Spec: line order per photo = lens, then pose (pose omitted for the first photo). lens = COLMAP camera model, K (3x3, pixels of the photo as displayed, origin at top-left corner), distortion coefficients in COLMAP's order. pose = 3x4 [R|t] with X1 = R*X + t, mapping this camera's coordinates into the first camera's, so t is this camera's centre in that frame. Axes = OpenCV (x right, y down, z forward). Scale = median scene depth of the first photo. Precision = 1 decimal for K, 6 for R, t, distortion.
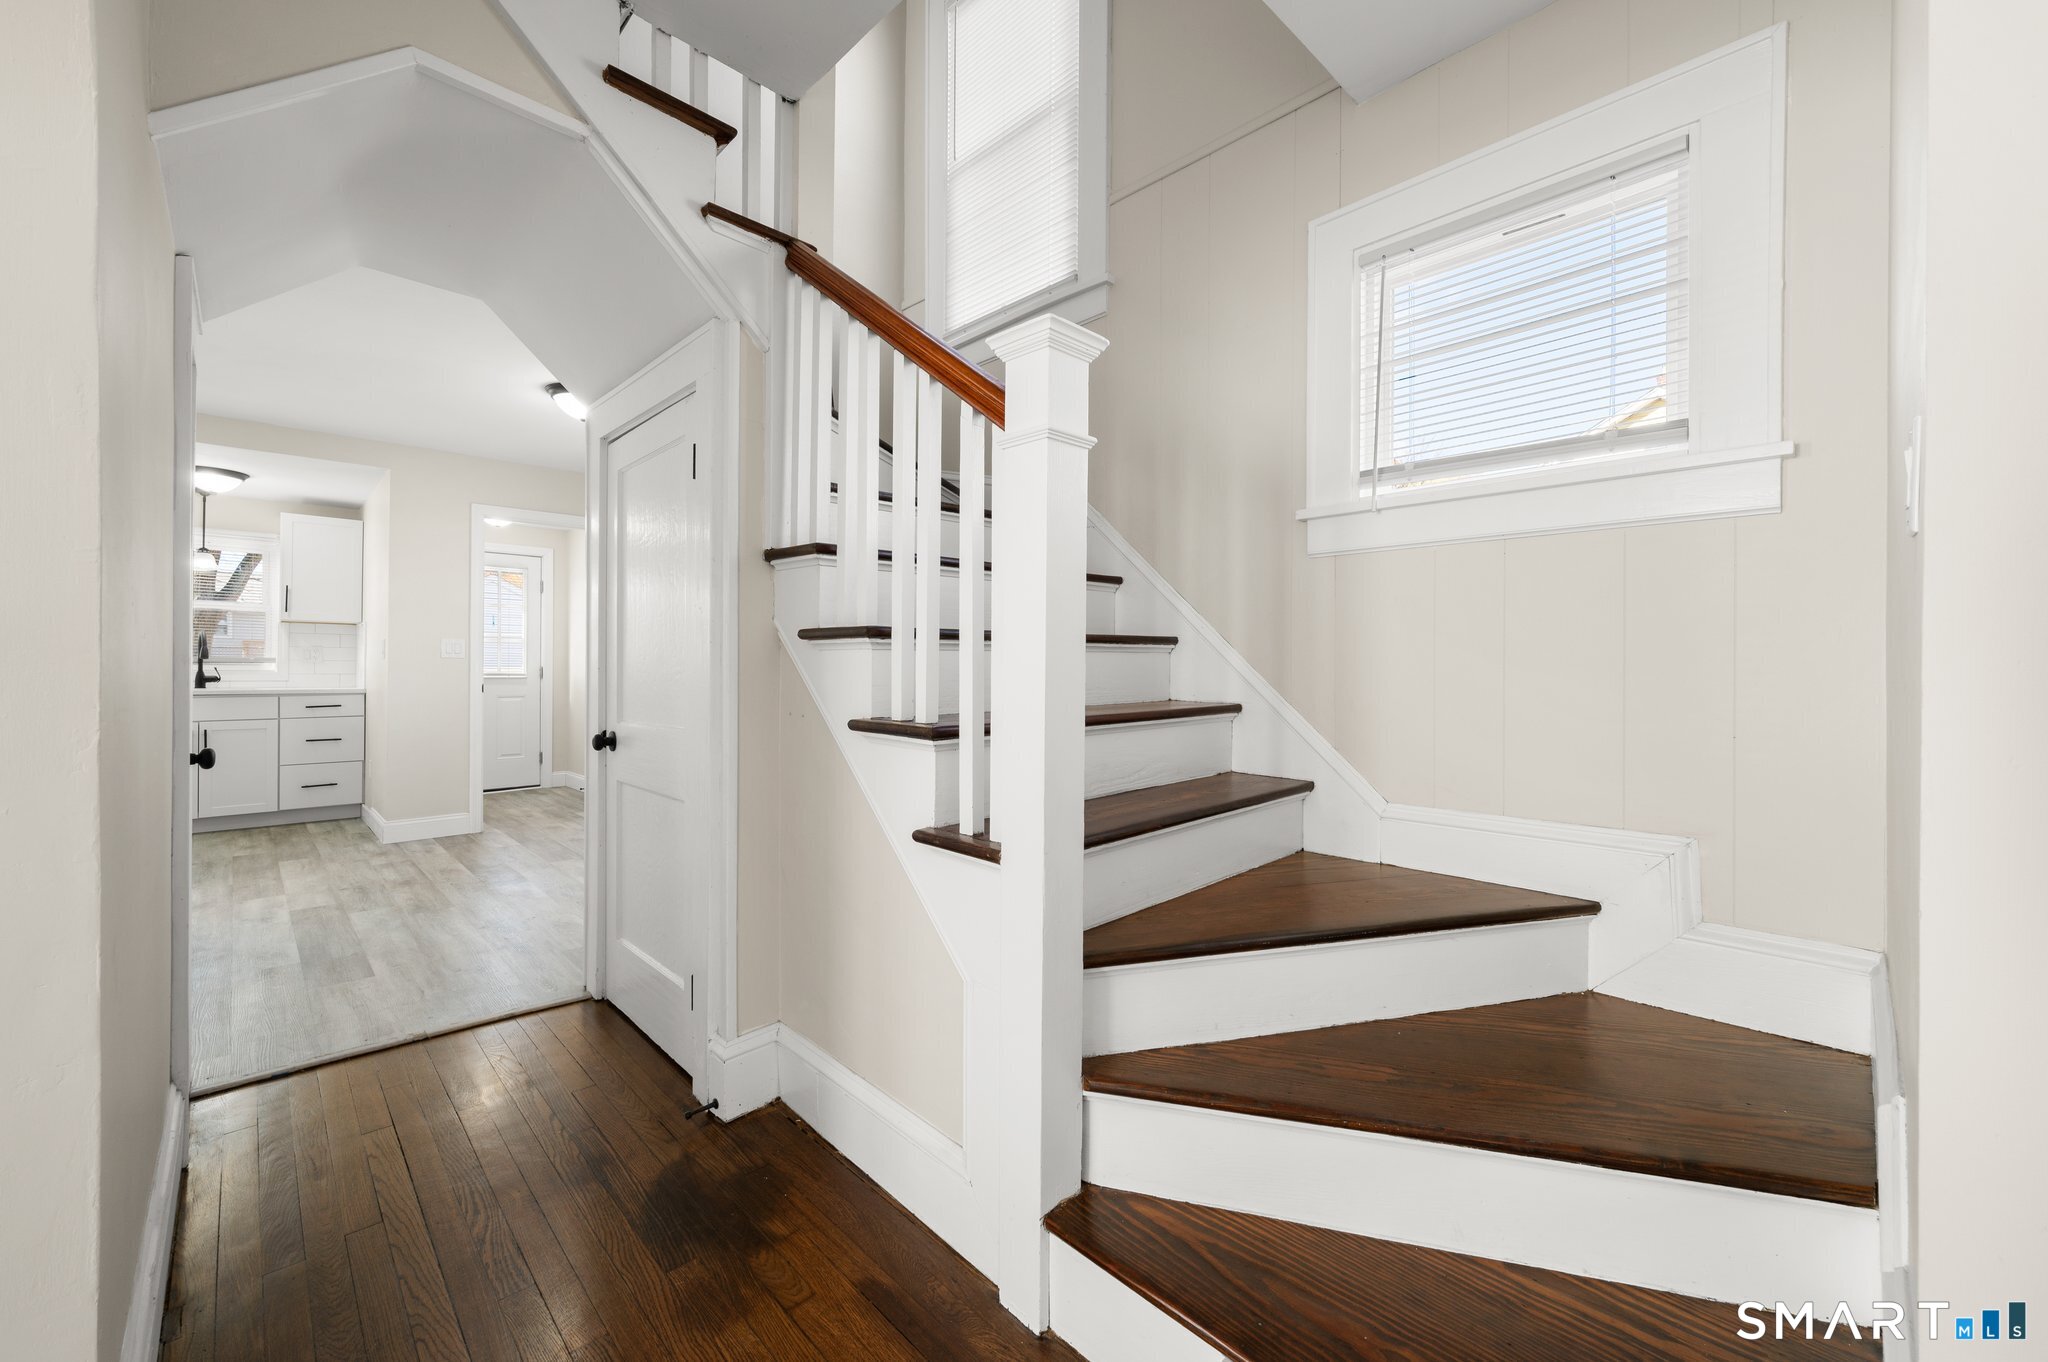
lens RADIAL K [[807.3, 0, 1042.5], [0, 807.3, 663.9], [0, 0, 1]] dist [-0.007578, -0.000075]
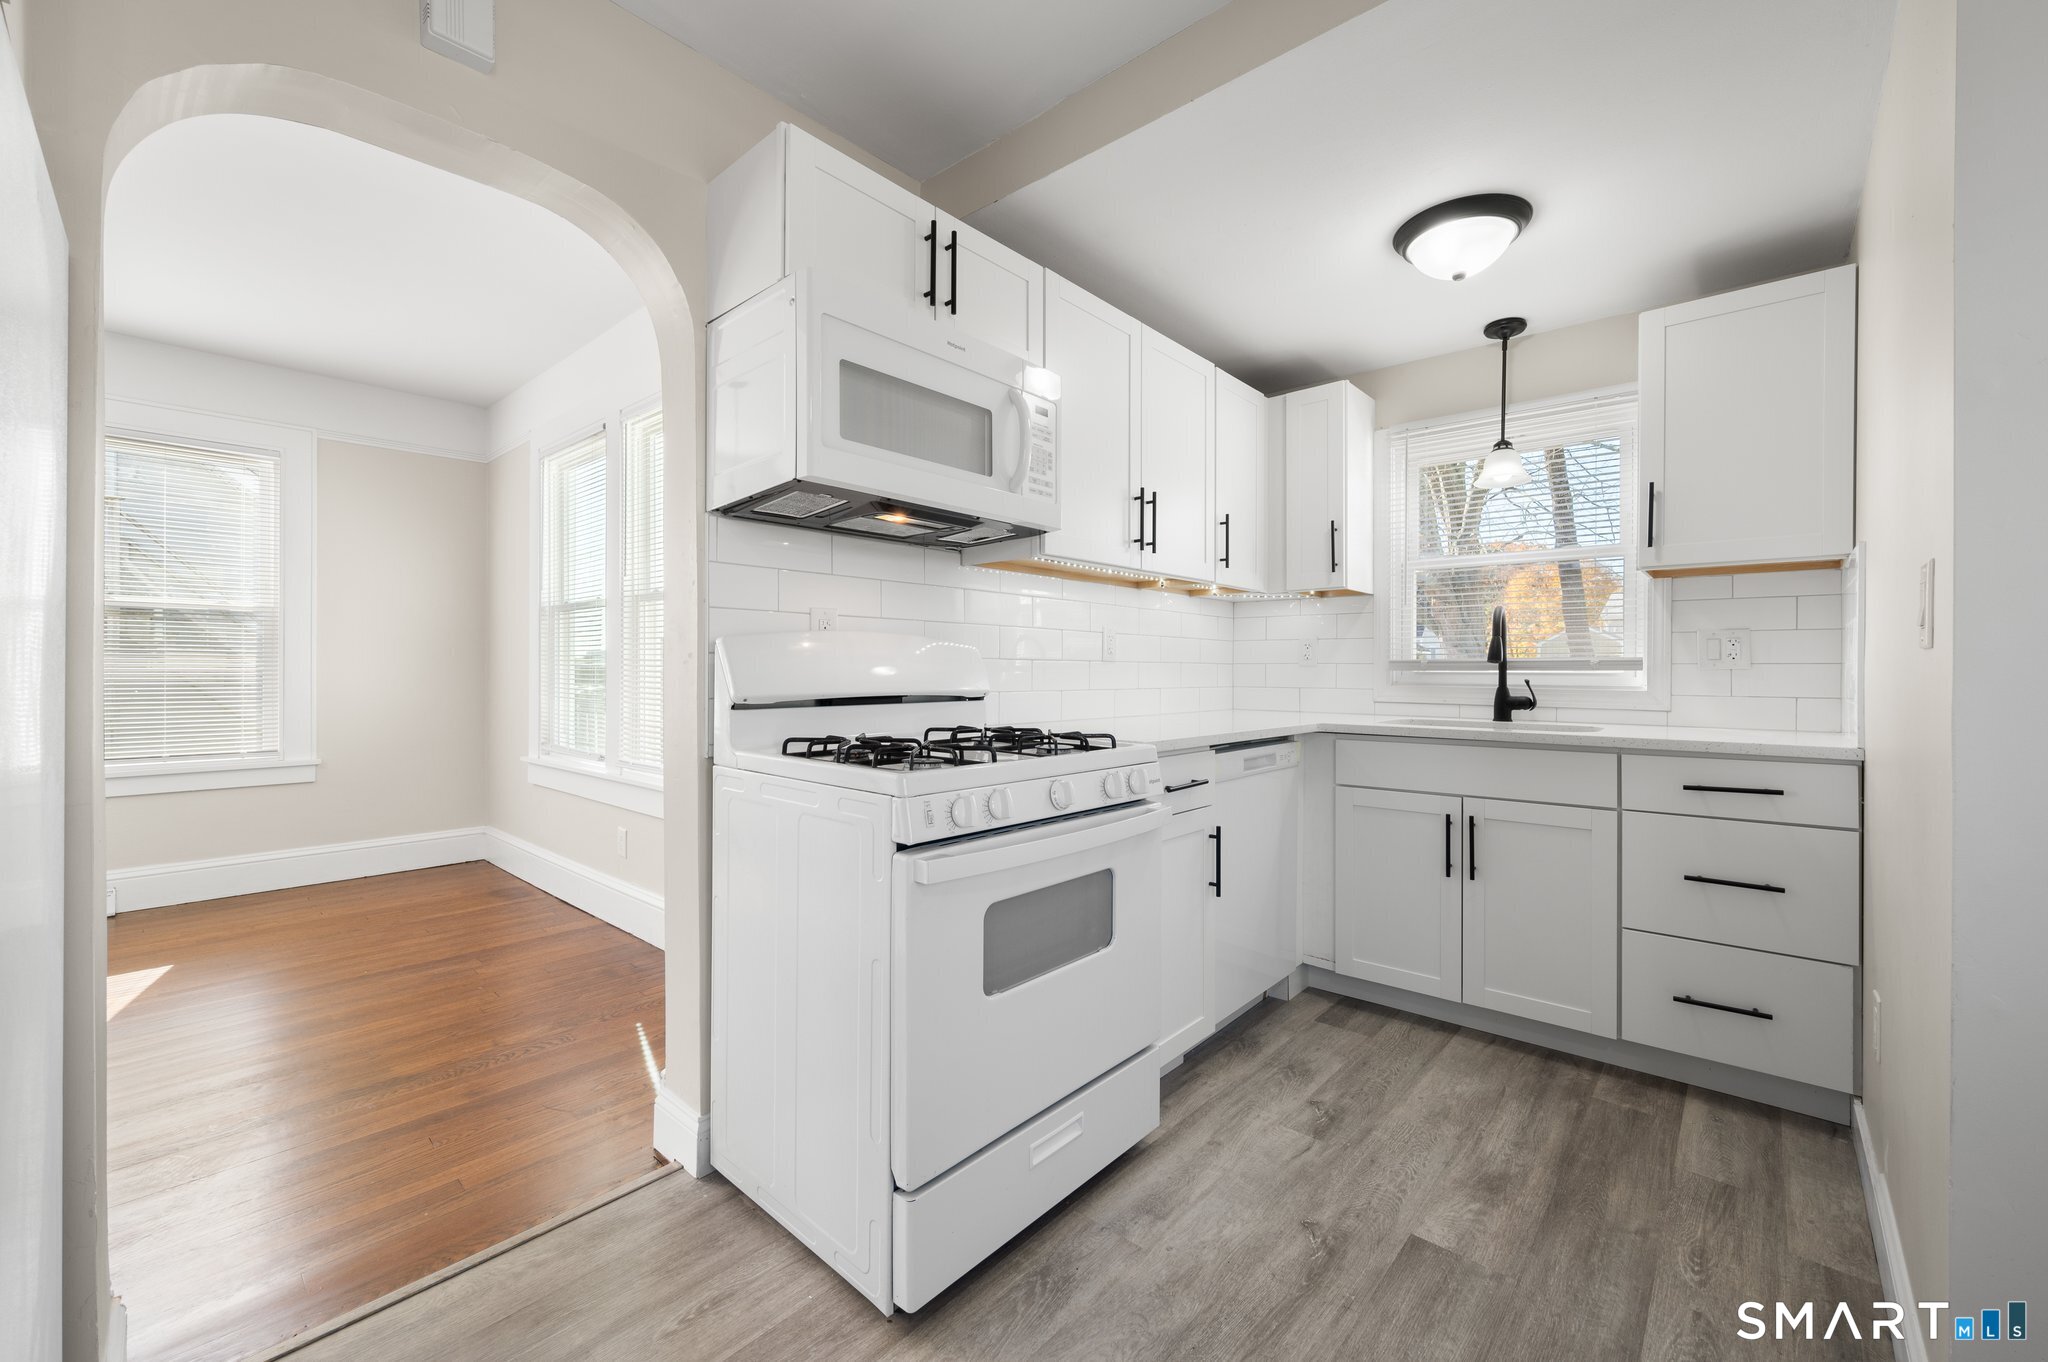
lens RADIAL K [[807.3, 0, 1013.1], [0, 807.3, 680.3], [0, 0, 1]] dist [-0.007578, -0.000075]
pose [[0.049741, 0.003452, -0.998756, -0.549793], [-0.001202, 0.999994, 0.003396, 0.003307], [0.998761, 0.001032, 0.049745, 0.654654]]
